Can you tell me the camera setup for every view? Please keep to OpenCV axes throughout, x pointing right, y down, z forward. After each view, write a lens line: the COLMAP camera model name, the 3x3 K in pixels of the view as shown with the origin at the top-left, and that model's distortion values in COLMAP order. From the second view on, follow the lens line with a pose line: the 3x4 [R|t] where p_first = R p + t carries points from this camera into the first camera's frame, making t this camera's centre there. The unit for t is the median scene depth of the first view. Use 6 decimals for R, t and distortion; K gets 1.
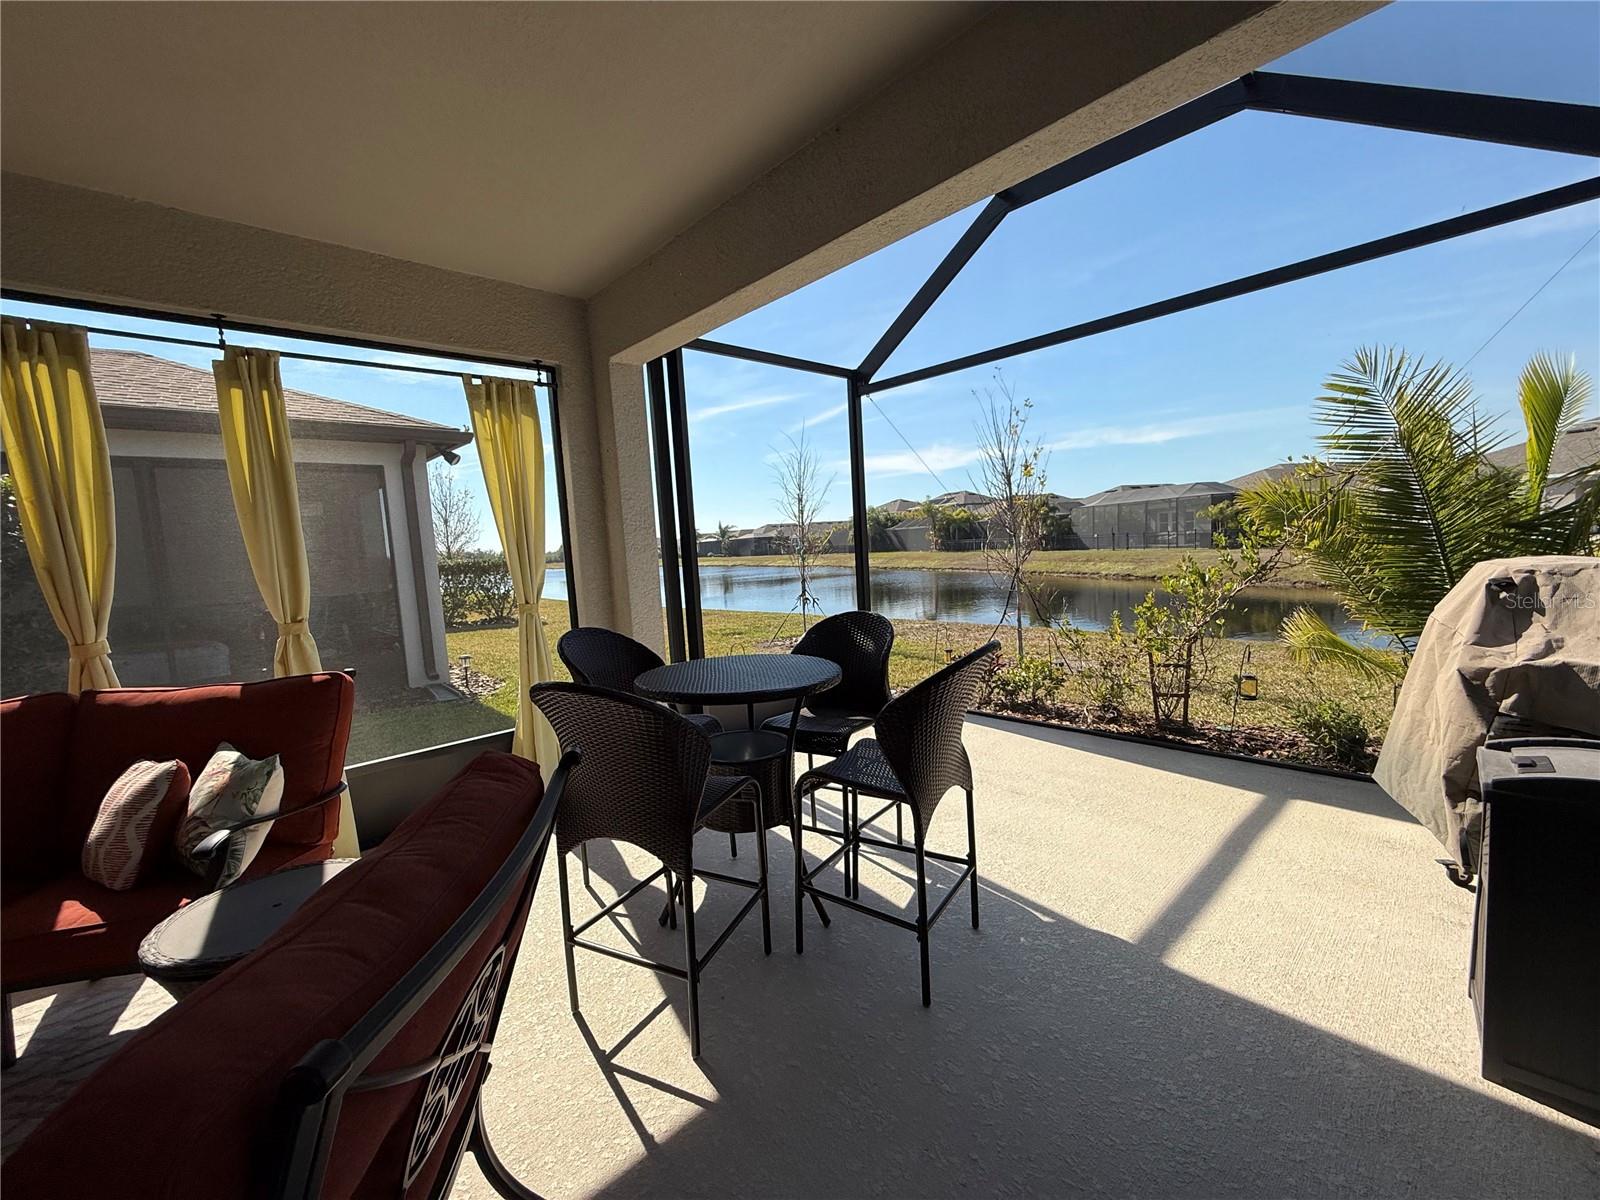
lens RADIAL K [[636.3, 0, 810.5], [0, 636.3, 602.9], [0, 0, 1]] dist [-0.004543, 0.000878]
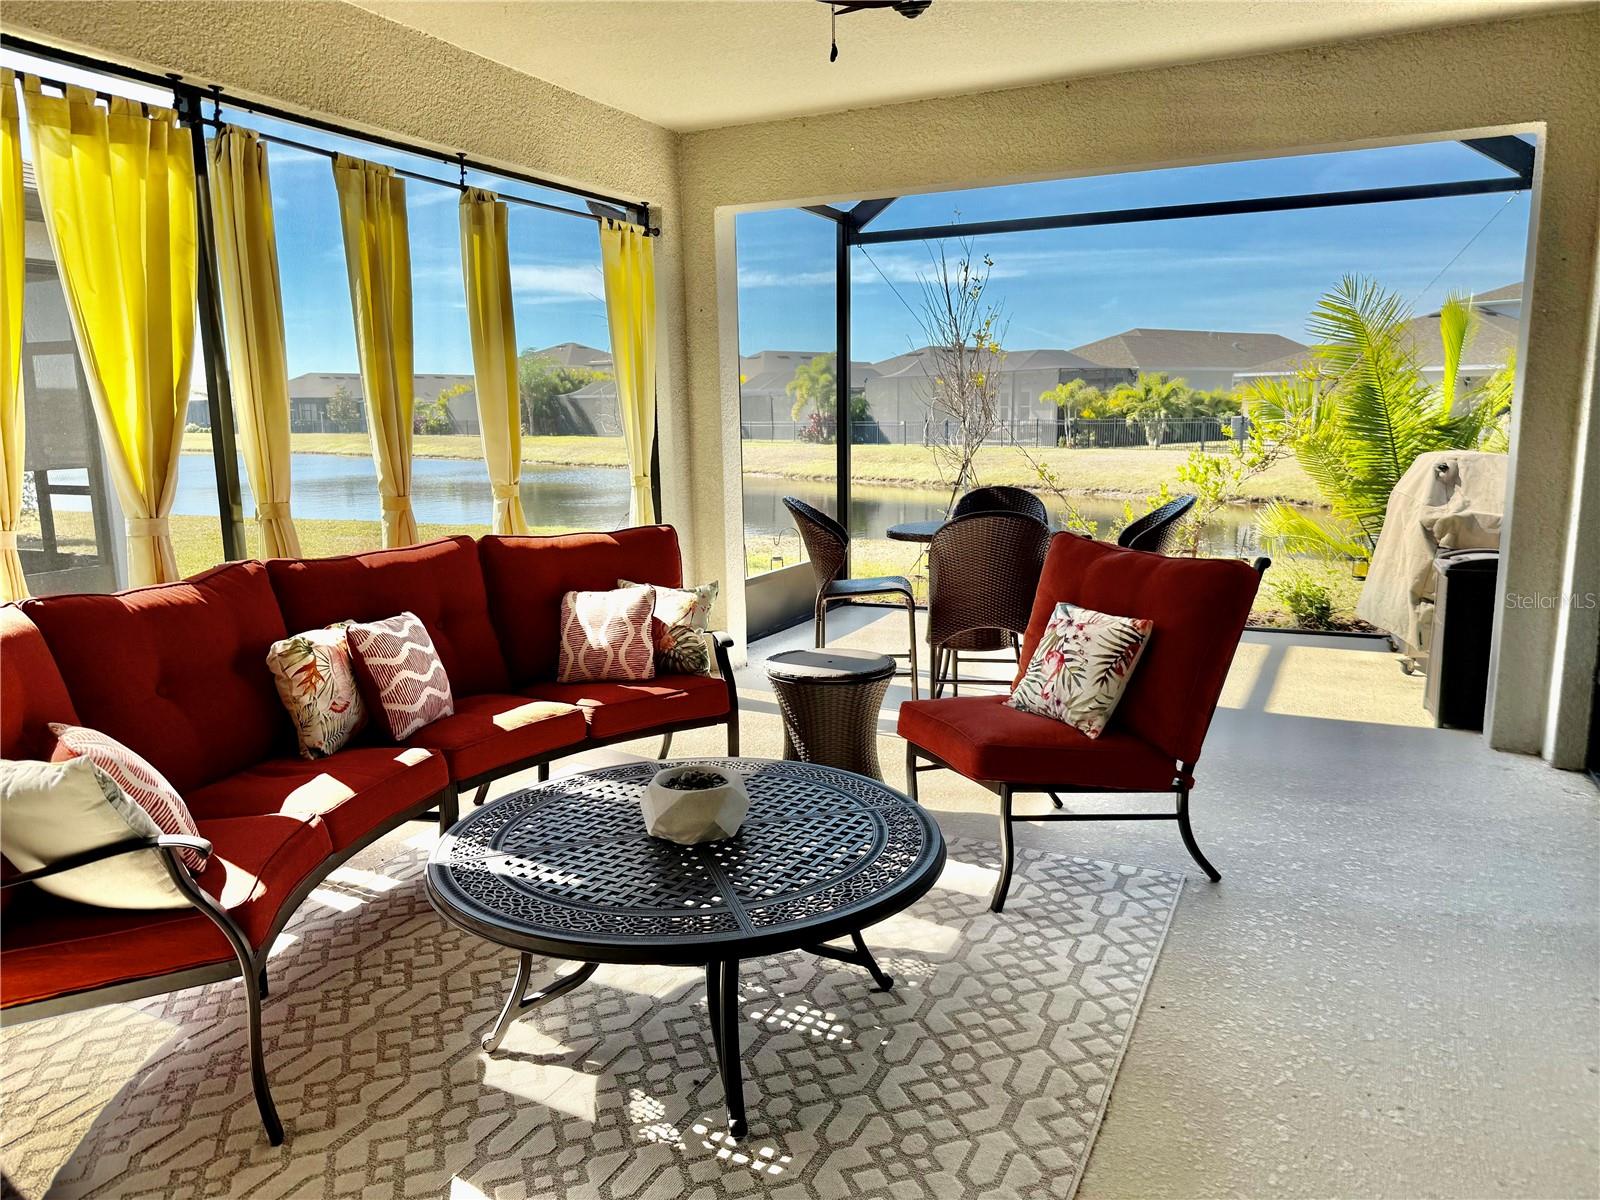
lens RADIAL K [[1132.4, 0, 801.5], [0, 1132.4, 602.9], [0, 0, 1]] dist [0.017024, -0.020452]
pose [[0.930269, -0.018376, 0.366417, -0.943359], [-0.005053, 0.998008, 0.062880, 0.093207], [-0.366843, -0.060347, 0.928324, -0.694472]]
